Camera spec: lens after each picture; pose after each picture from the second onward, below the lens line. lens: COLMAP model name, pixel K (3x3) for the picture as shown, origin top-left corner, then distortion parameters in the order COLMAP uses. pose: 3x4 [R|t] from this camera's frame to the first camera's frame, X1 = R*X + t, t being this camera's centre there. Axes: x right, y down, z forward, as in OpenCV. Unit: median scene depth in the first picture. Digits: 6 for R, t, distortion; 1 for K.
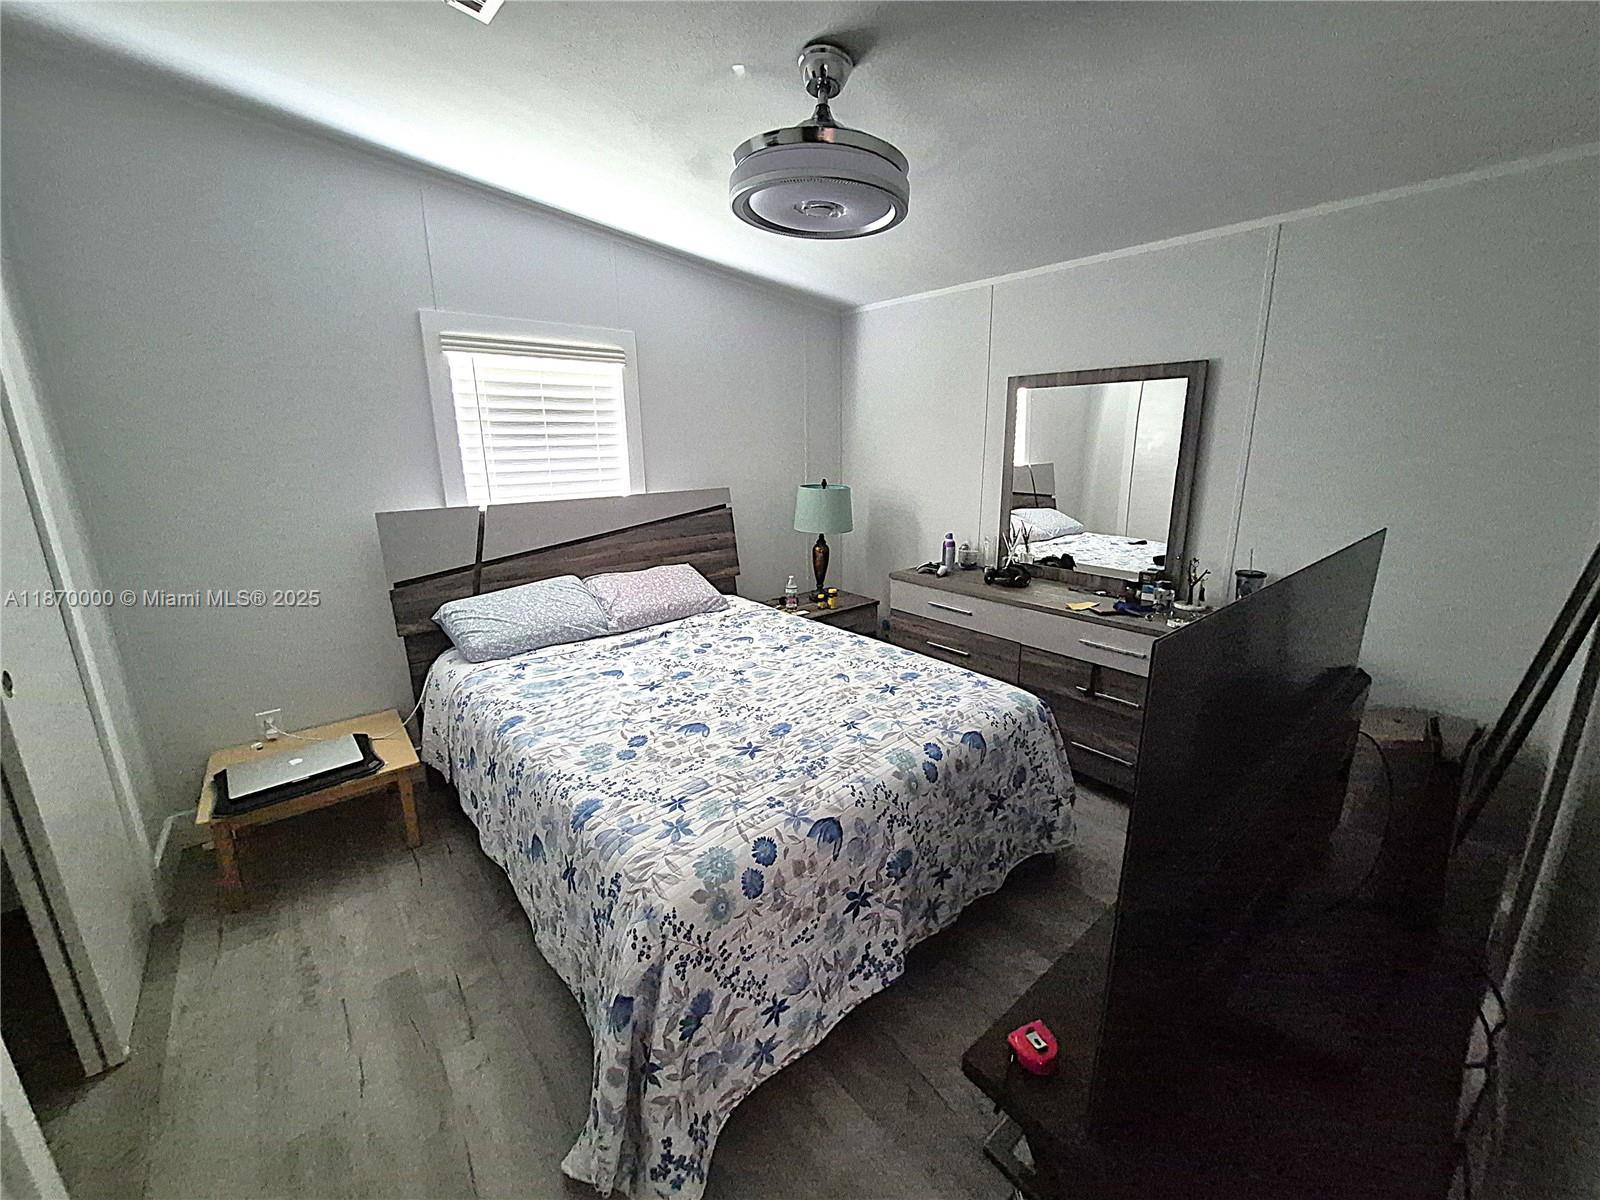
lens RADIAL K [[627.7, 0, 803.2], [0, 627.7, 592.3], [0, 0, 1]] dist [0.002217, 0.000520]
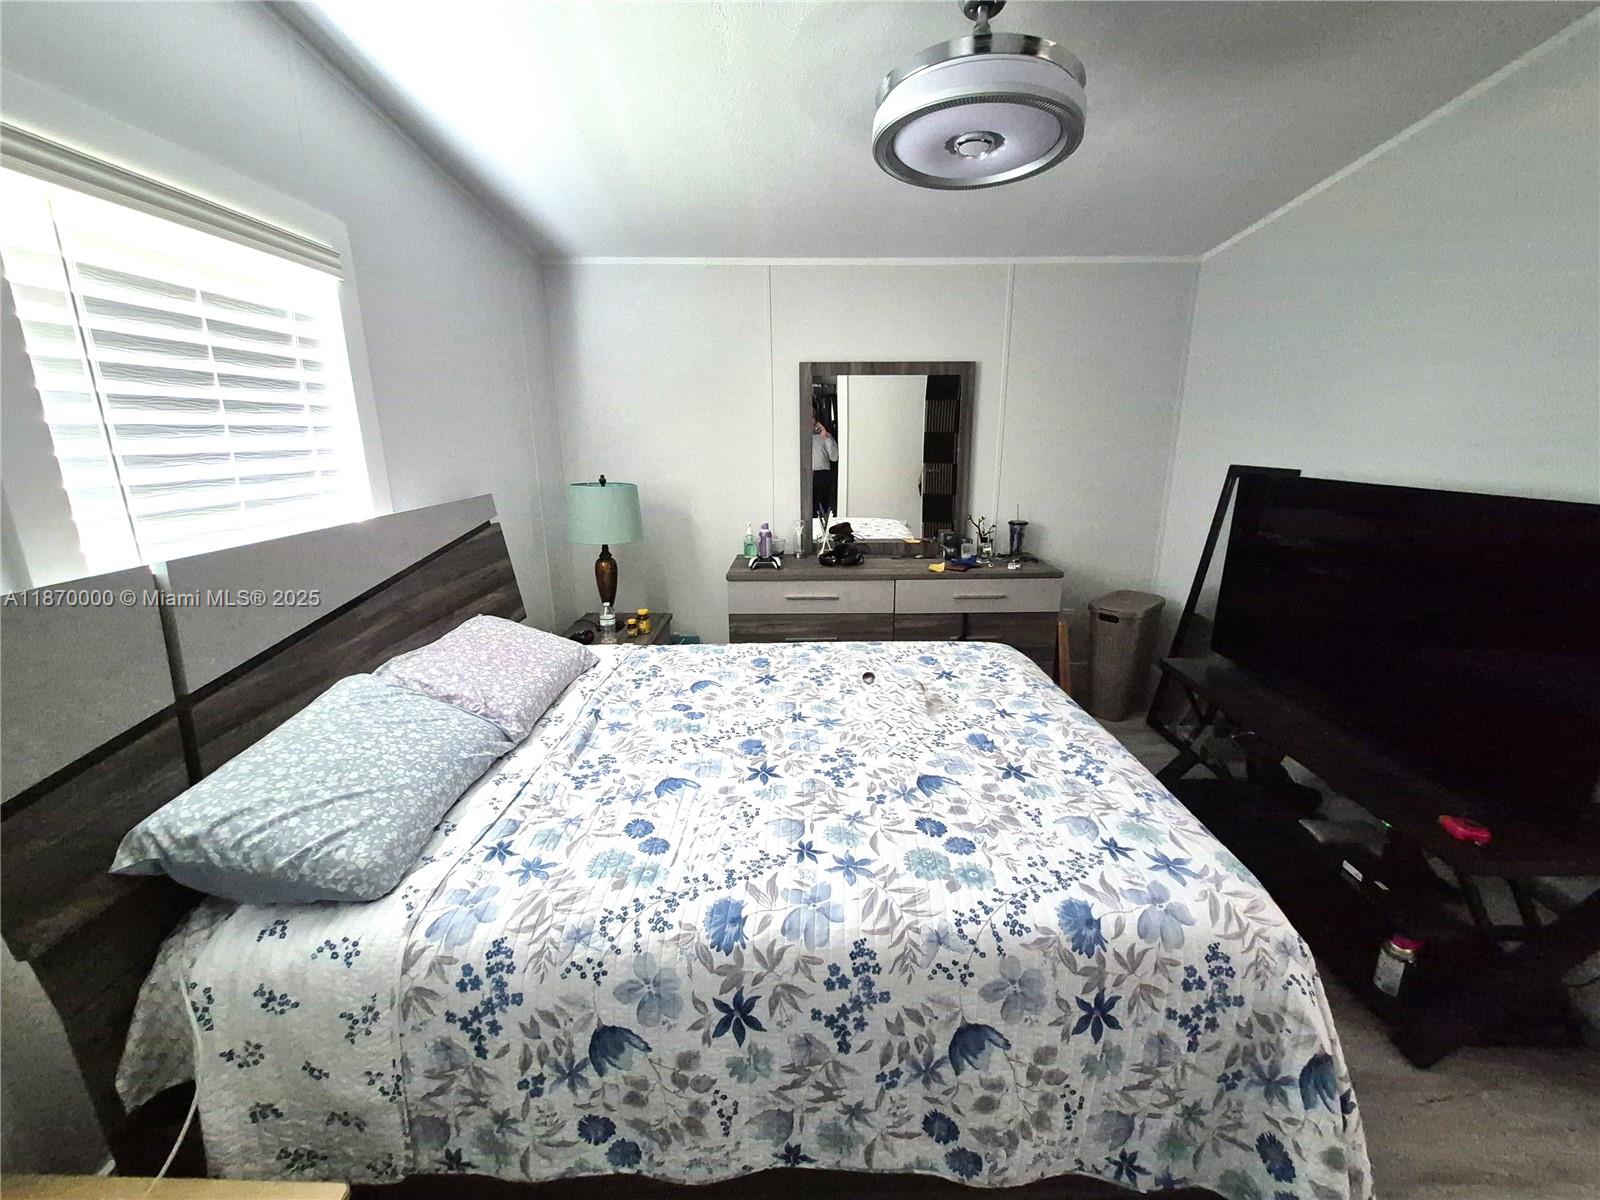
lens RADIAL K [[627.7, 0, 803.5], [0, 627.7, 598.5], [0, 0, 1]] dist [0.002217, 0.000520]
pose [[0.638281, -0.193588, 0.745064, -0.576979], [0.186491, 0.977918, 0.094326, -0.077779], [-0.746872, 0.078741, 0.660289, 0.421295]]
